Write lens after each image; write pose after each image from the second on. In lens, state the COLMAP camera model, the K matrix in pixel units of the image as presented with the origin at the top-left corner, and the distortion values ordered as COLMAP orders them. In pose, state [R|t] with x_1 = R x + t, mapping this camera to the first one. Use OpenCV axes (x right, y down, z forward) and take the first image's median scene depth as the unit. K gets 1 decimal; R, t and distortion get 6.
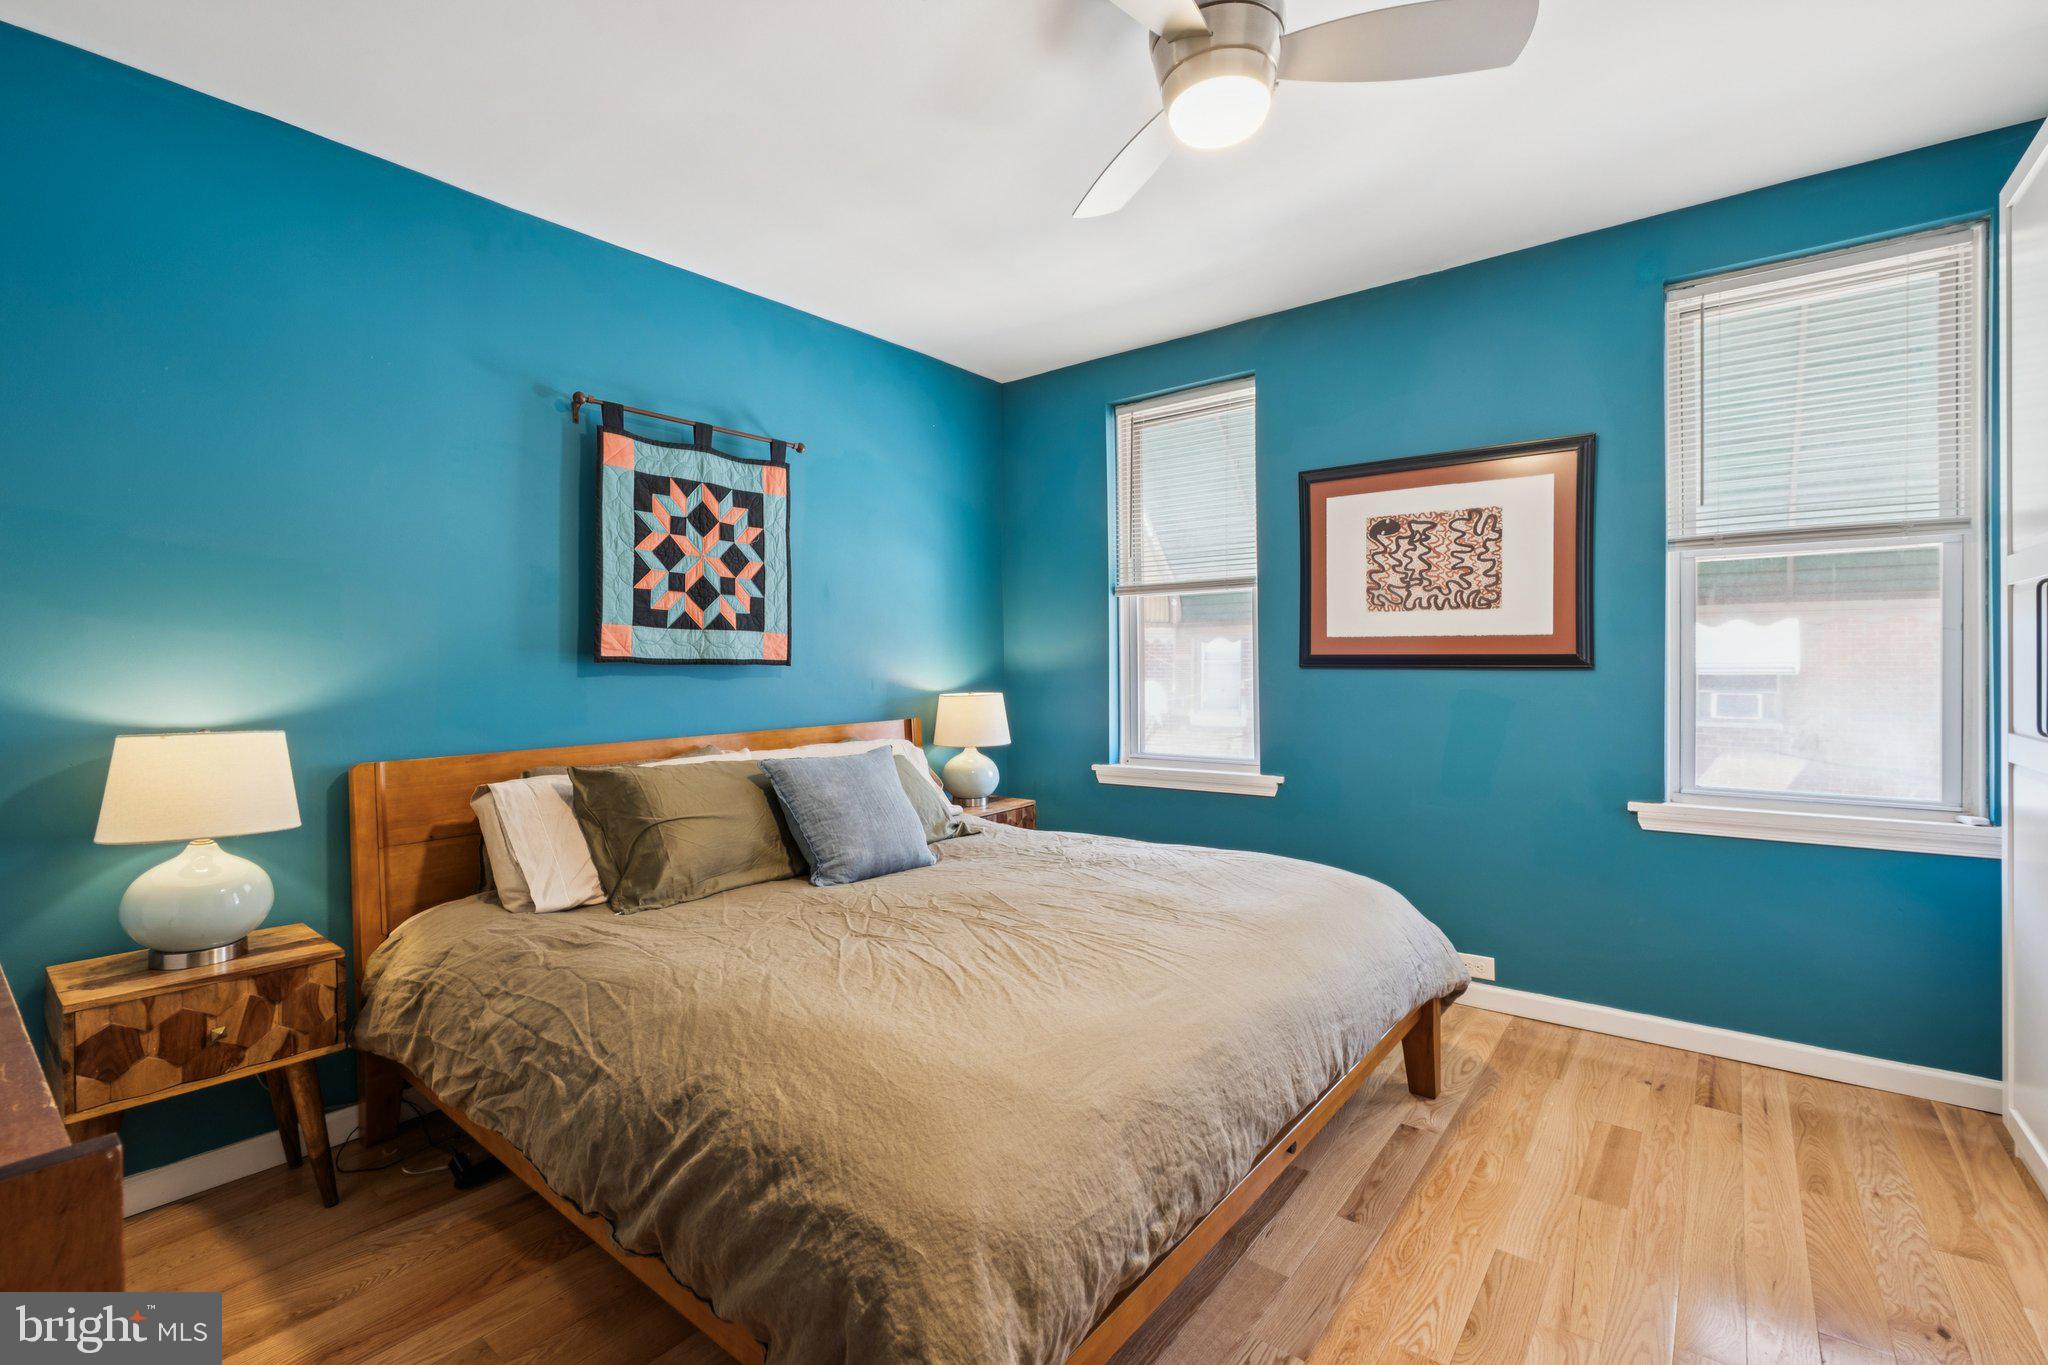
lens RADIAL K [[905.7, 0, 1013.2], [0, 905.7, 691.0], [0, 0, 1]] dist [-0.000310, 0.000021]
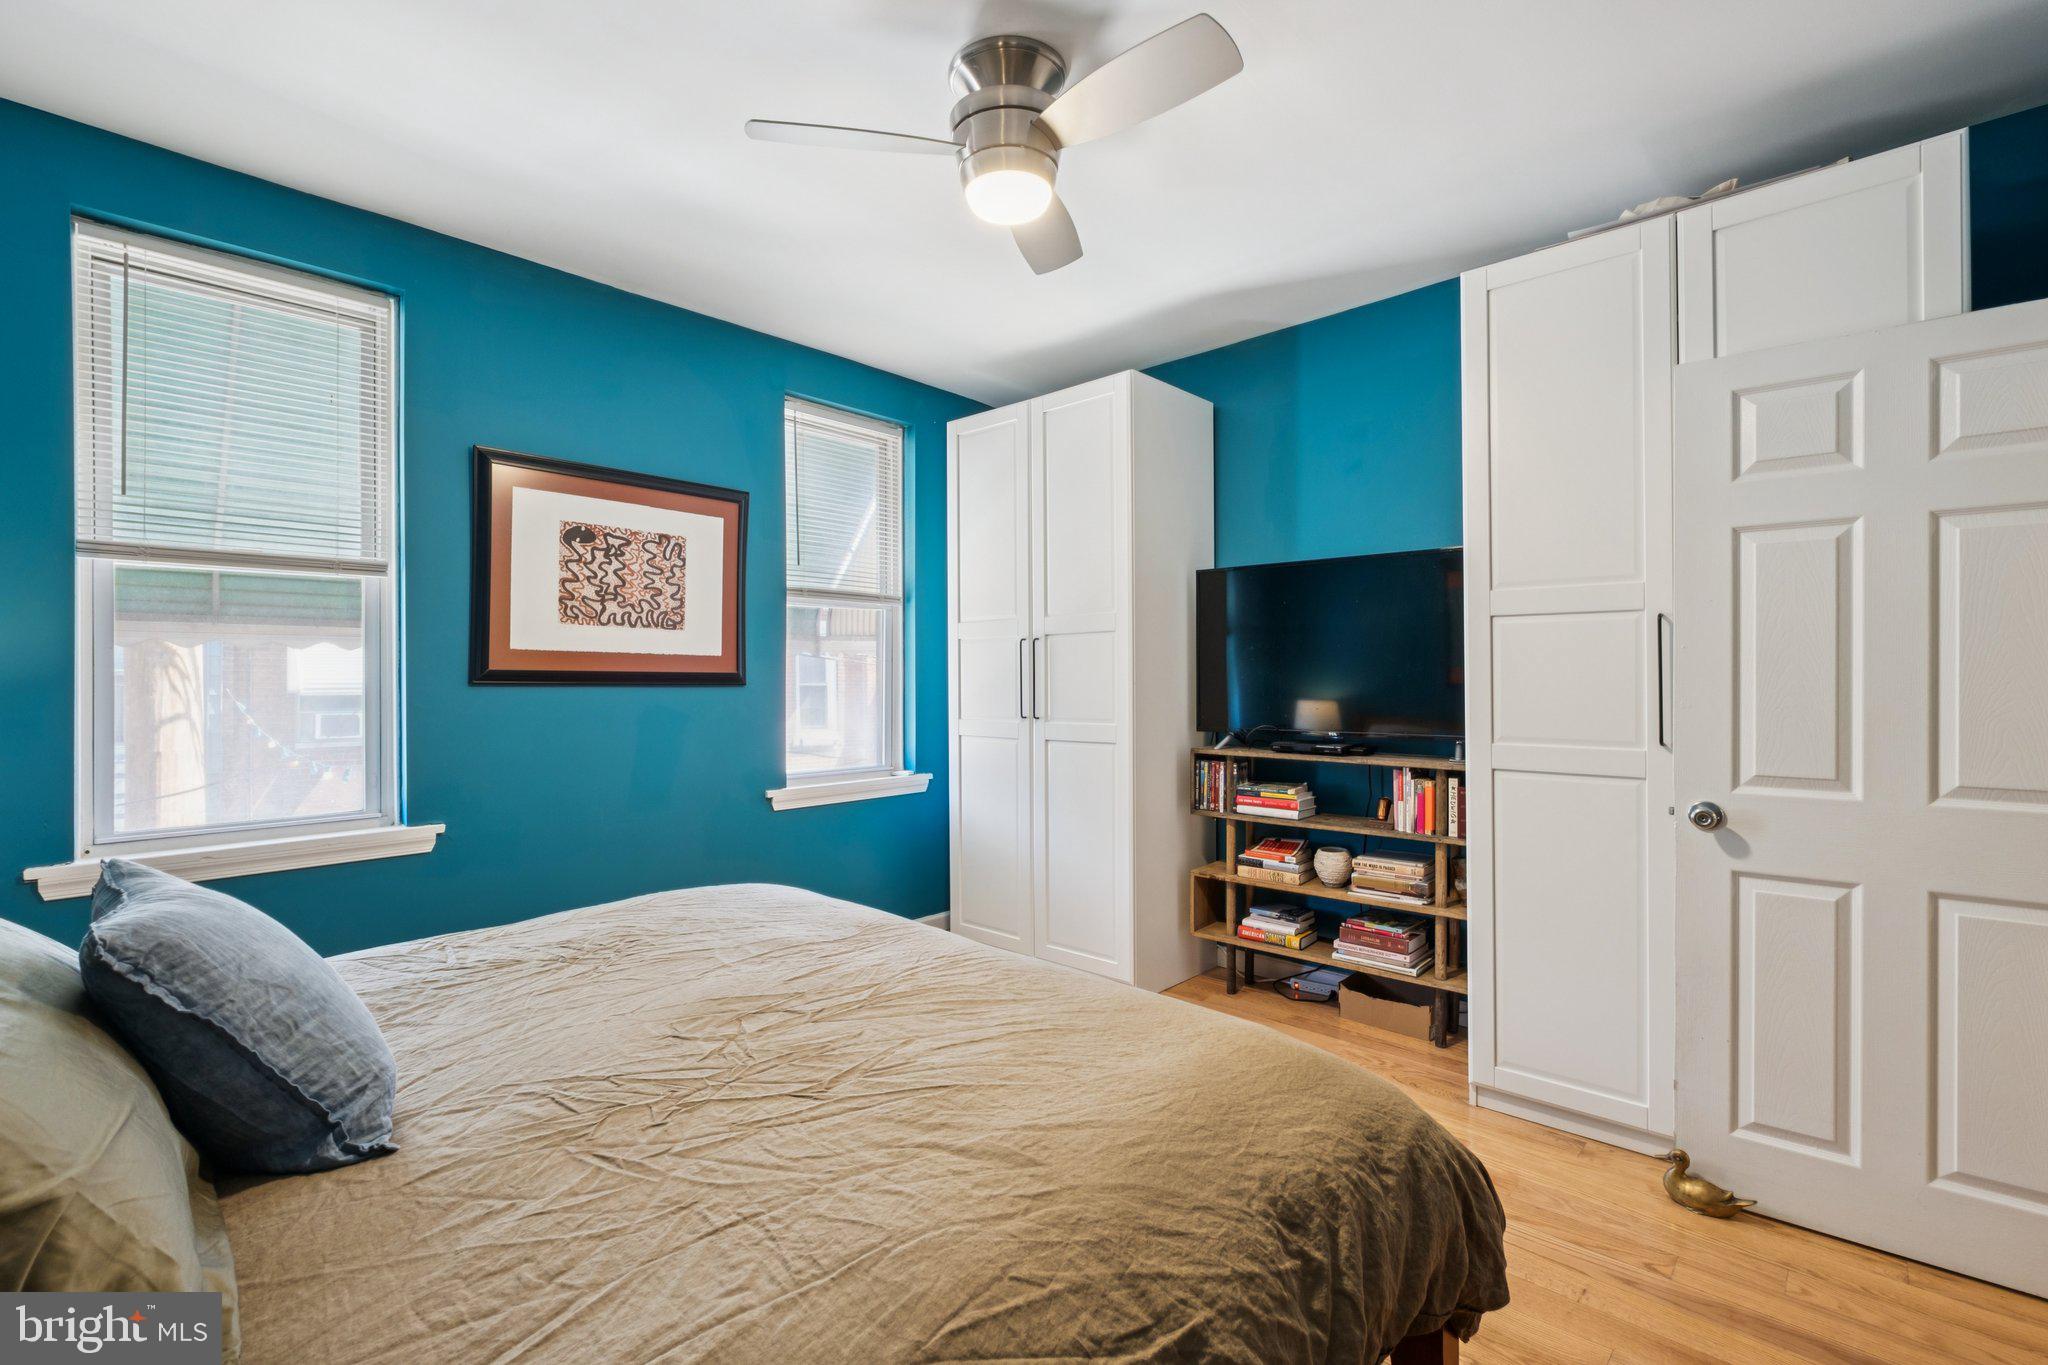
lens RADIAL K [[905.6, 0, 1024.0], [0, 905.6, 682.5], [0, 0, 1]] dist [-0.000502, -0.000064]
pose [[0.088139, 0.004334, 0.996099, -0.499393], [0.030350, 0.999515, -0.007035, -0.008061], [-0.995646, 0.030851, 0.087965, 0.487128]]
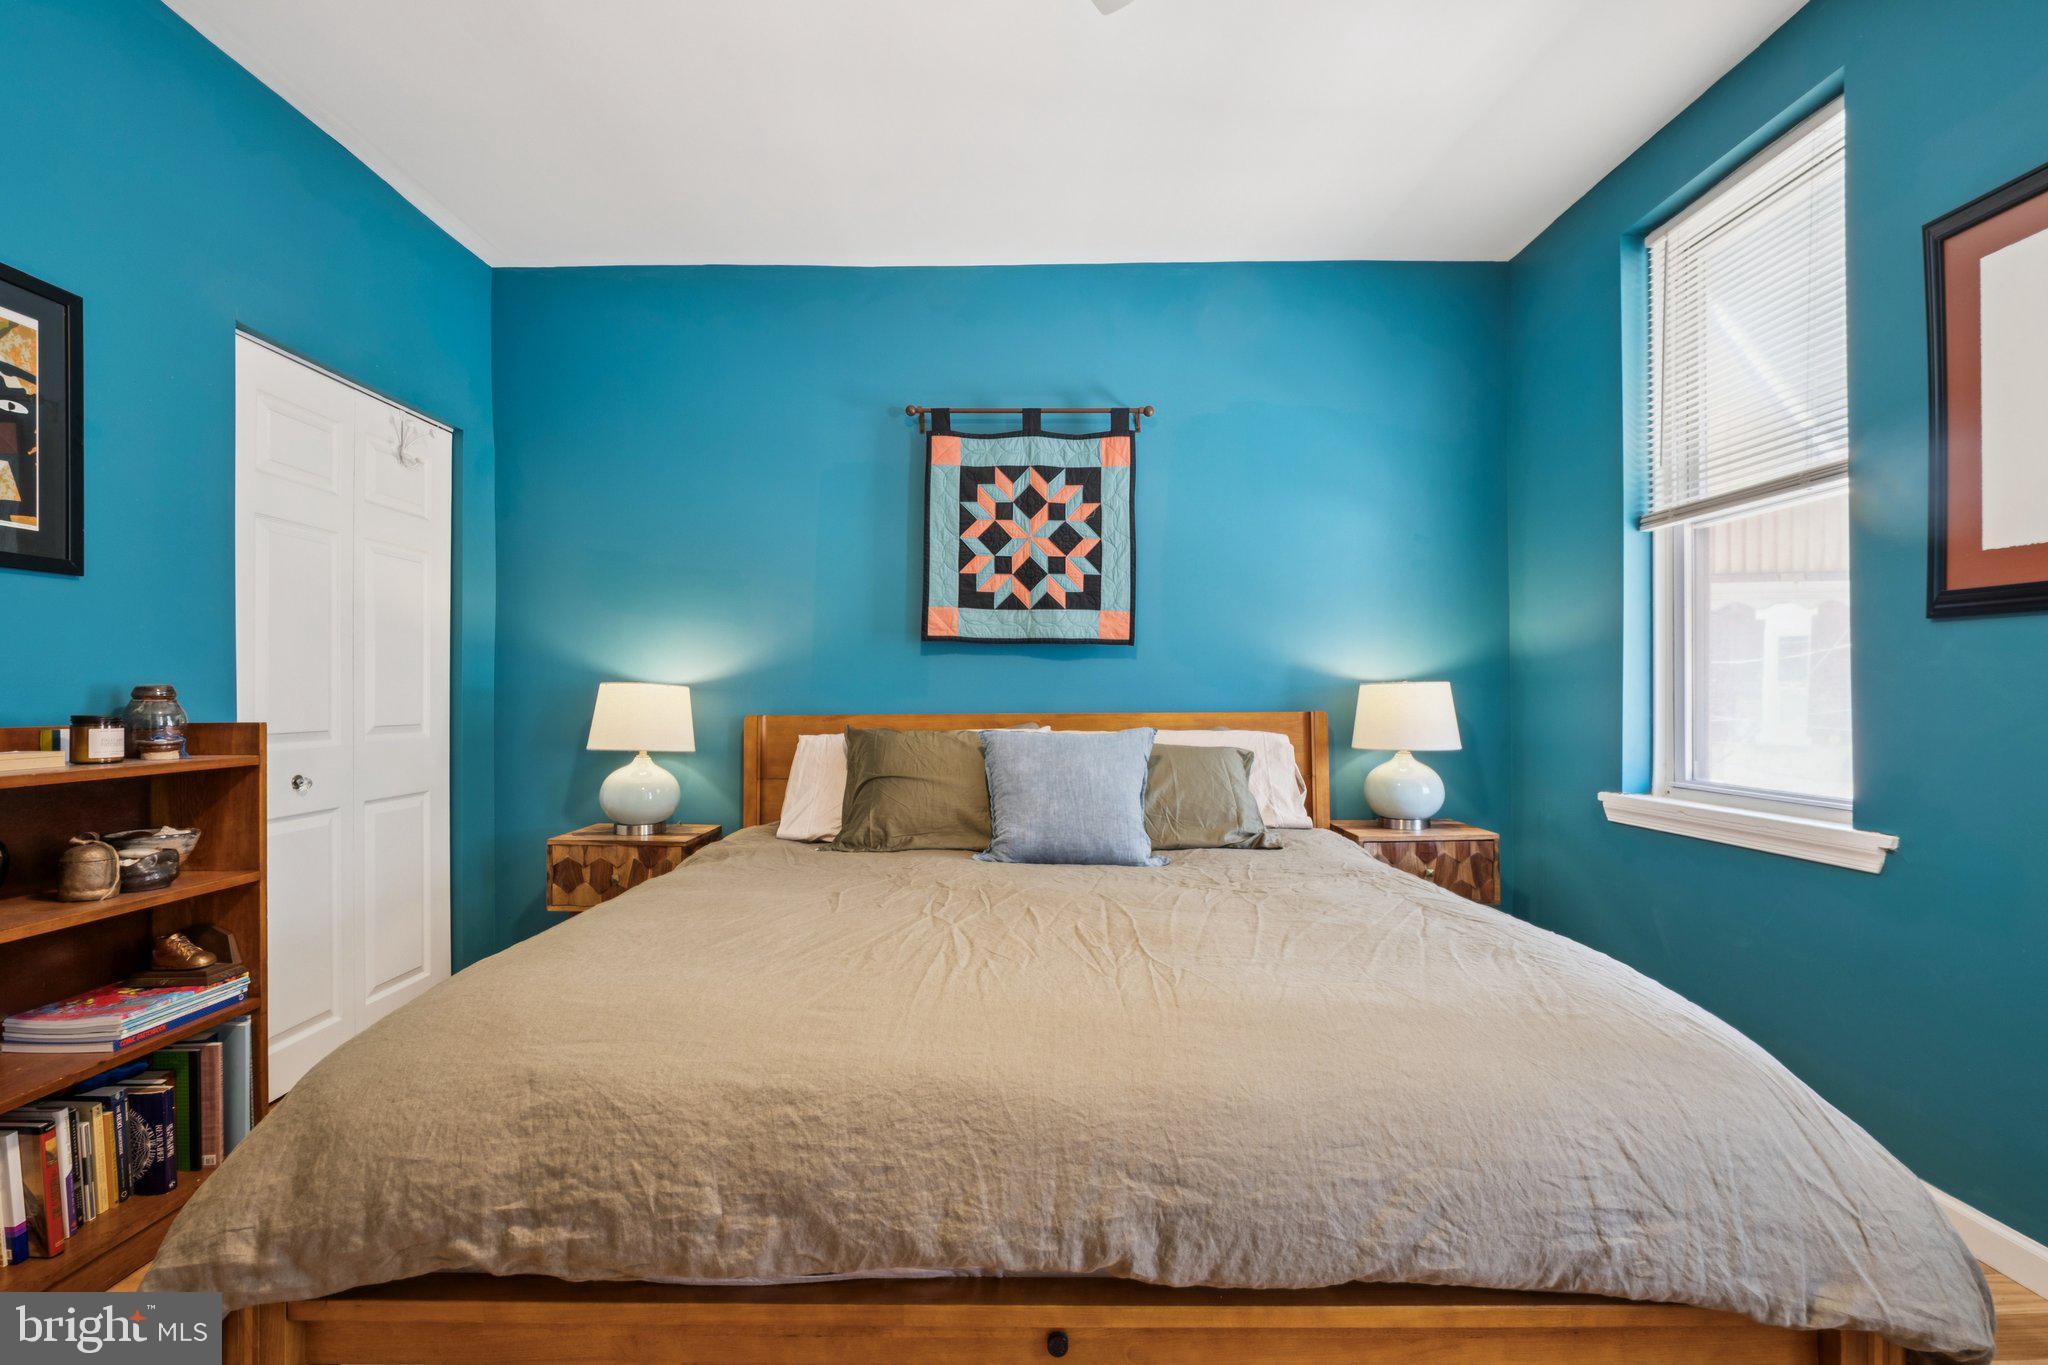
lens RADIAL K [[905.6, 0, 1006.6], [0, 905.6, 706.7], [0, 0, 1]] dist [-0.001217, -0.000201]
pose [[0.626008, 0.020155, -0.779556, 0.432895], [-0.028421, 0.999591, 0.003021, 0.039176], [0.779299, 0.020265, 0.626325, 0.330735]]
